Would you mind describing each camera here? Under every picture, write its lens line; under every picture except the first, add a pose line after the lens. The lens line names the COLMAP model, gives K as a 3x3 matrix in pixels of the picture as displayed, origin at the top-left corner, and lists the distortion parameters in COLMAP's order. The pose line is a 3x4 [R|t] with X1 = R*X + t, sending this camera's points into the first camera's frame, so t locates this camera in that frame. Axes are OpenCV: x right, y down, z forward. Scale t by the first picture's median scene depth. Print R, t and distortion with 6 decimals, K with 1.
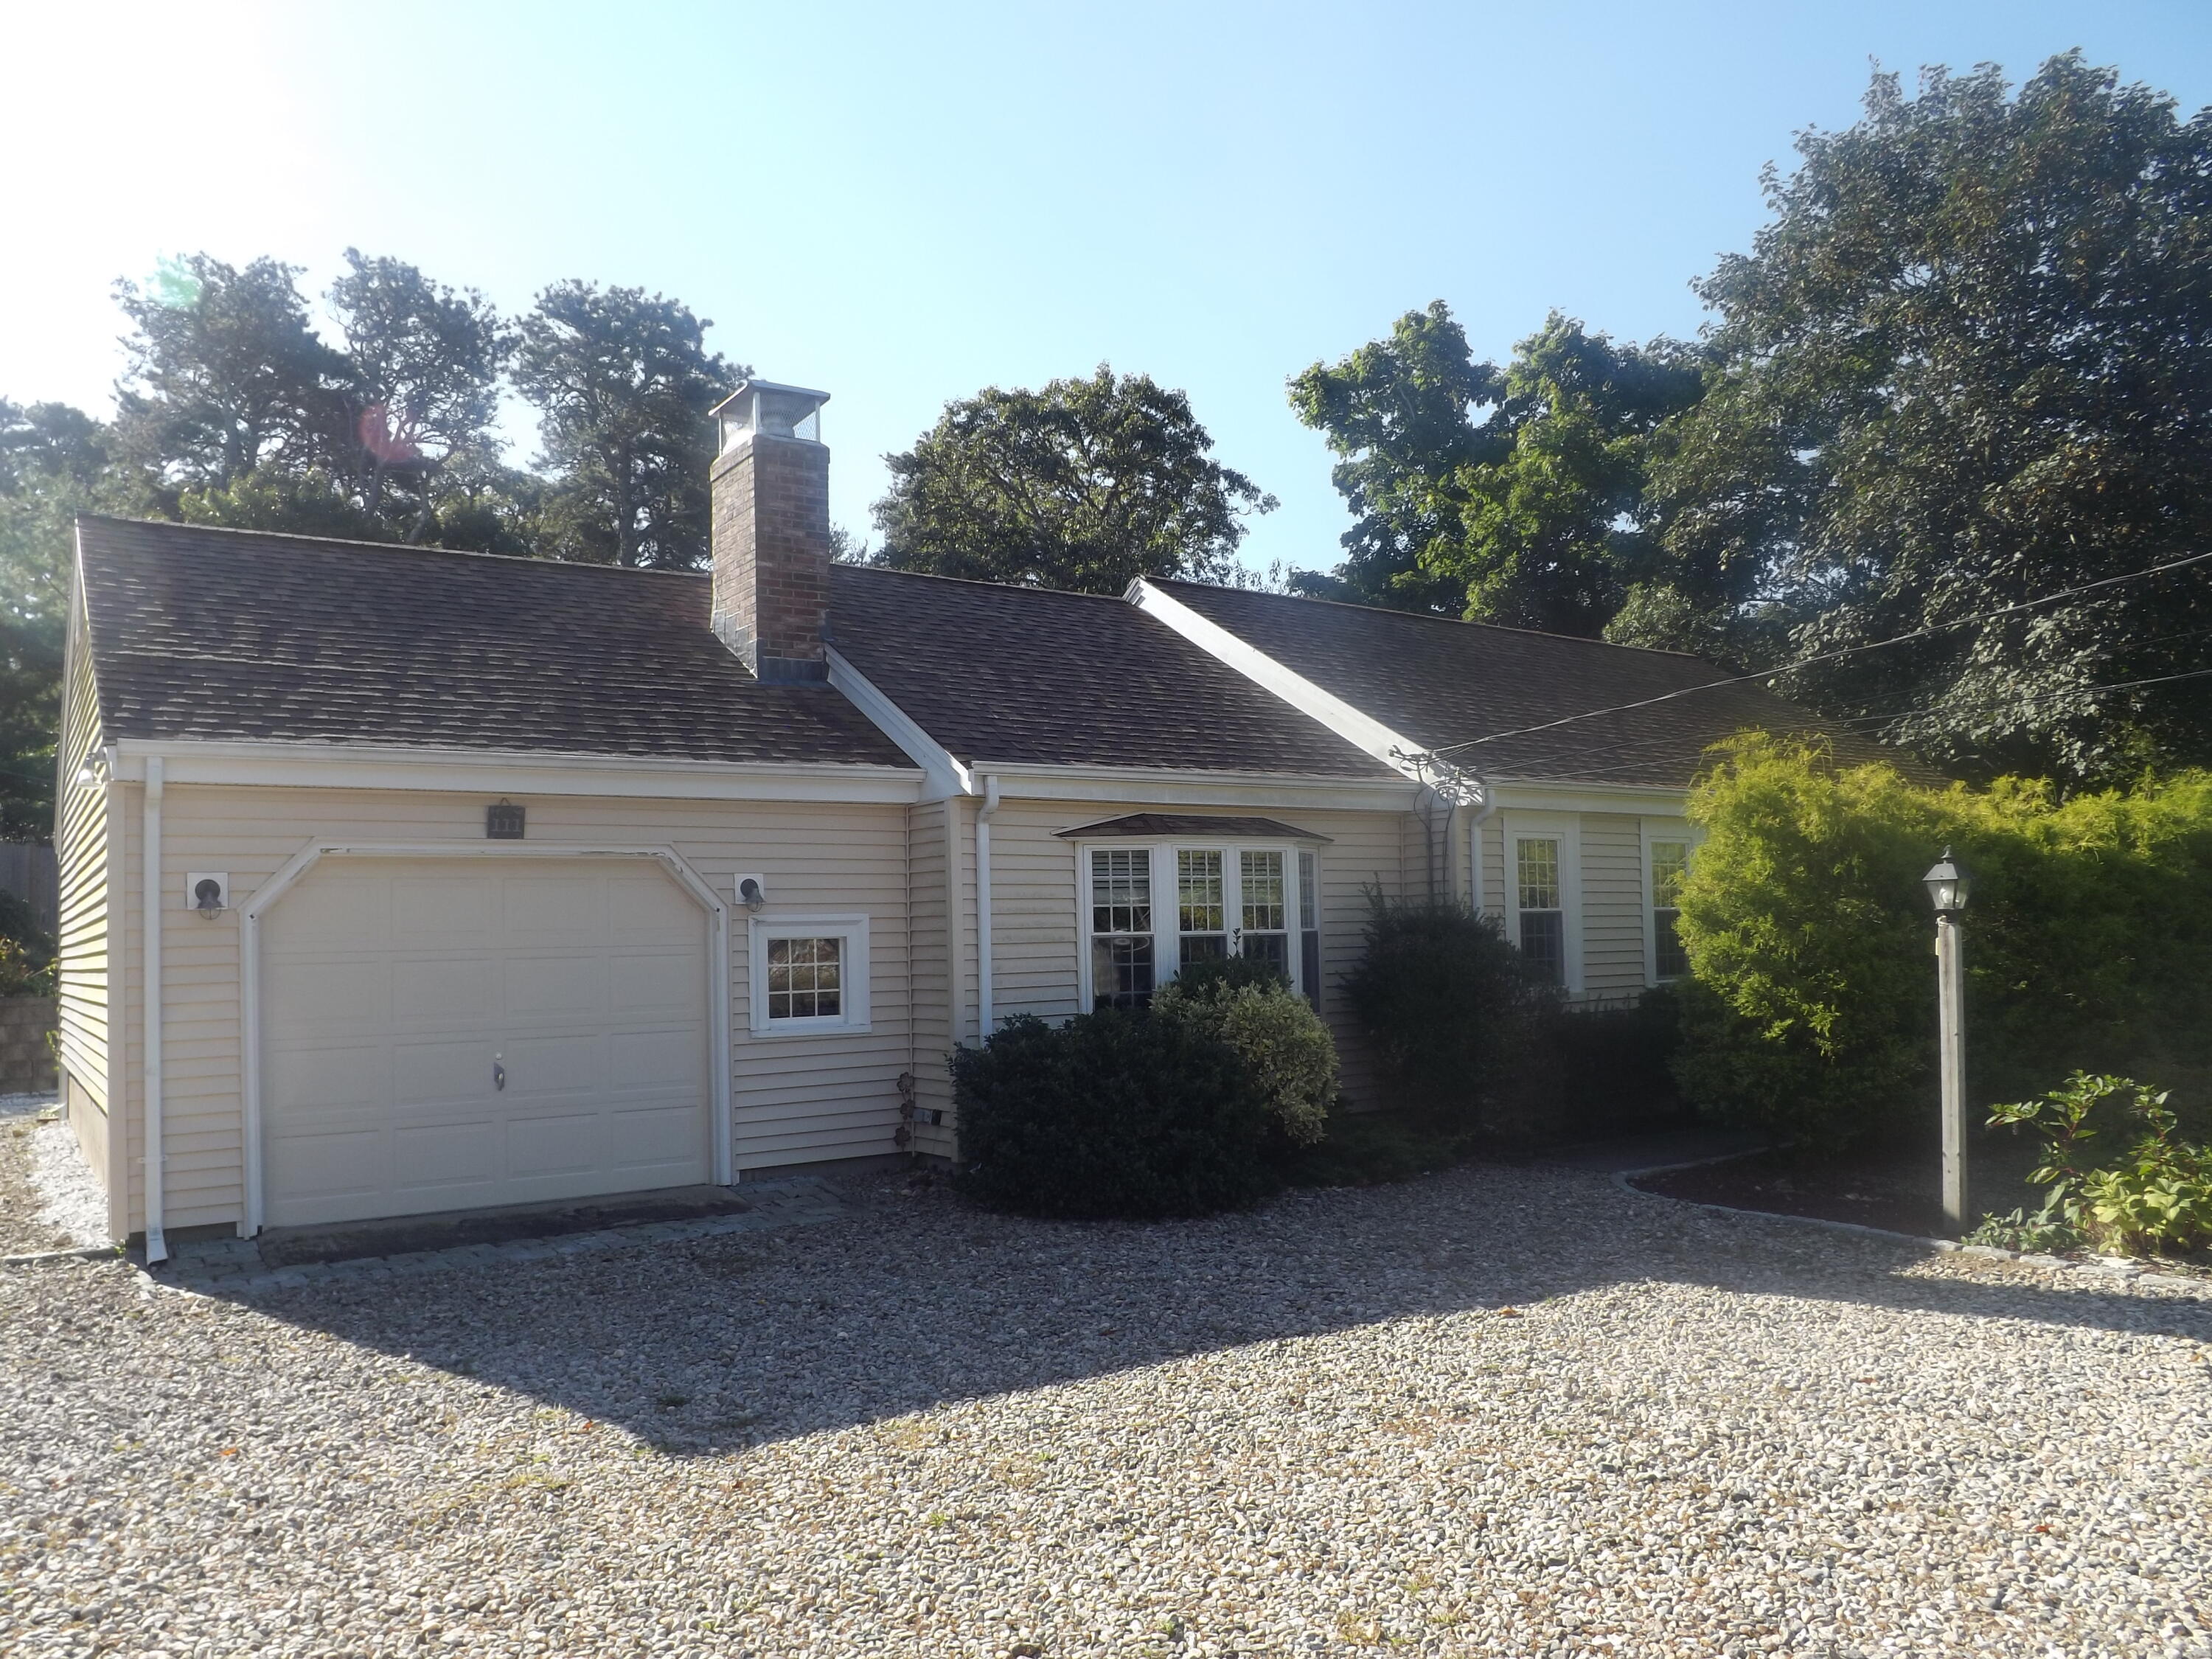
lens RADIAL K [[1586.4, 0, 1103.3], [0, 1586.4, 884.9], [0, 0, 1]] dist [-0.067915, 0.038112]
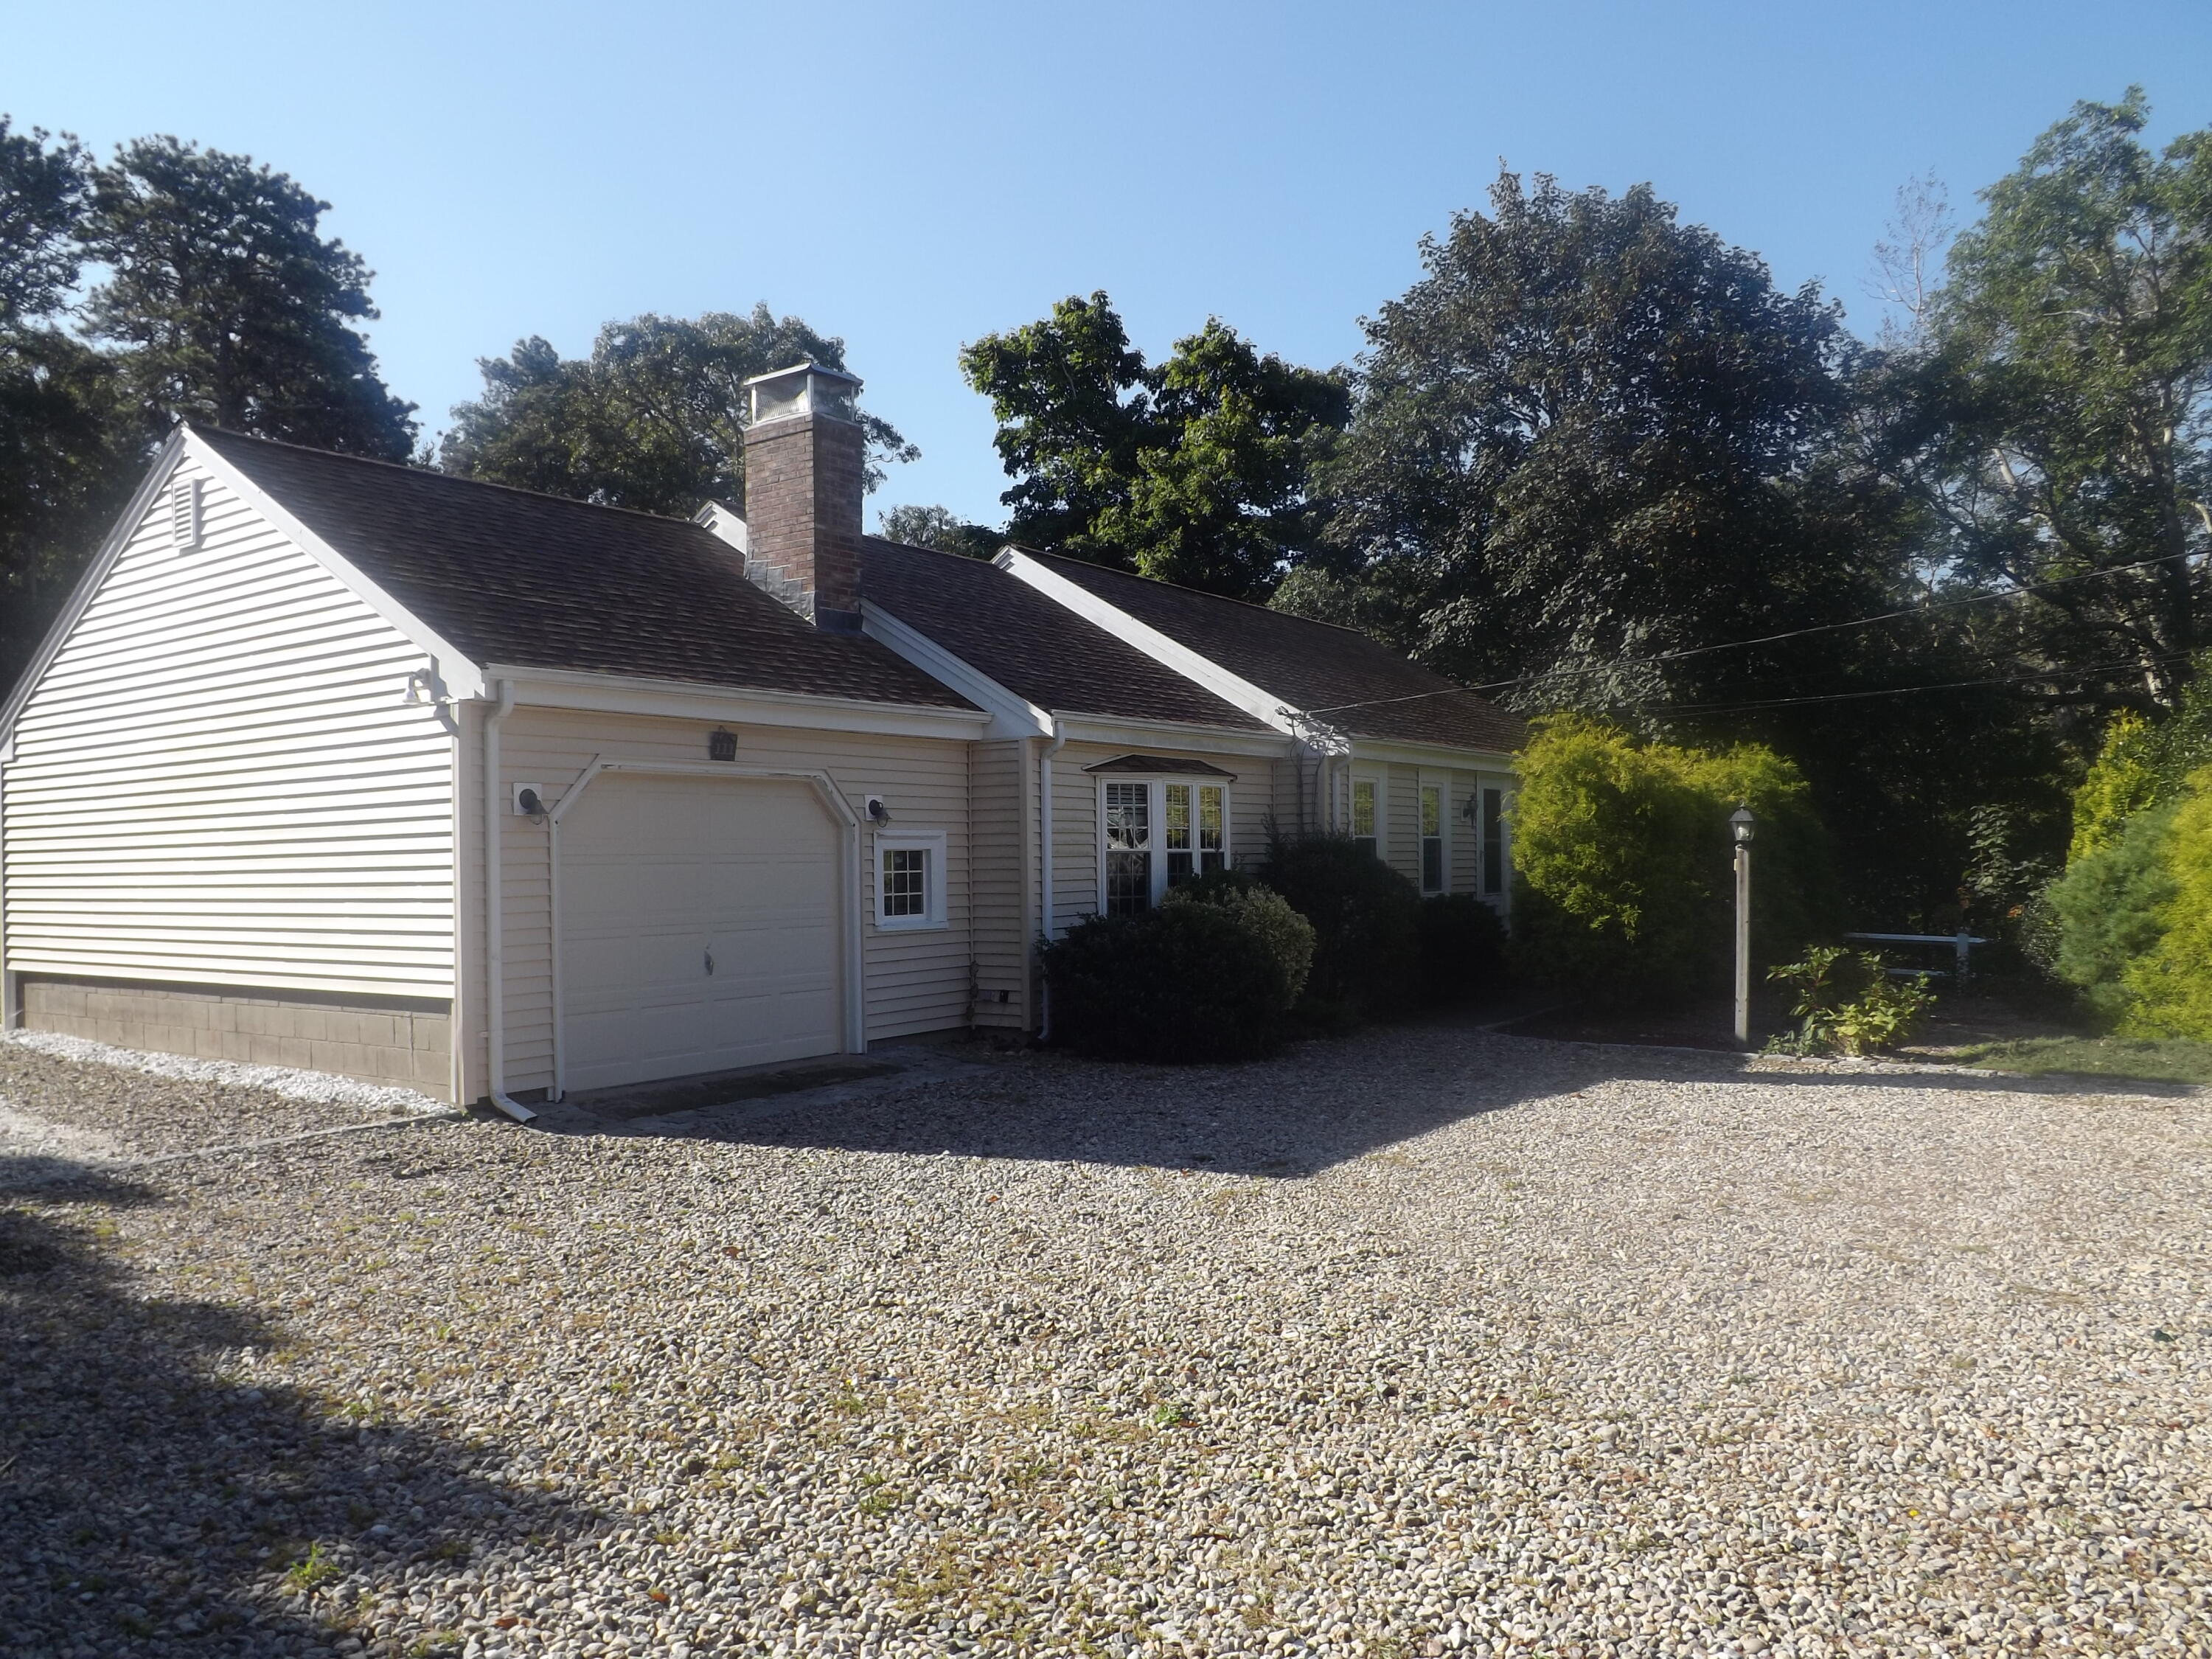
lens RADIAL K [[1594.2, 0, 1106.5], [0, 1594.2, 853.3], [0, 0, 1]] dist [-0.068847, 0.034317]
pose [[0.940842, 0.013275, 0.338586, -0.221093], [-0.021569, 0.999552, 0.020744, 0.003908], [-0.338159, -0.026819, 0.940707, -0.094686]]
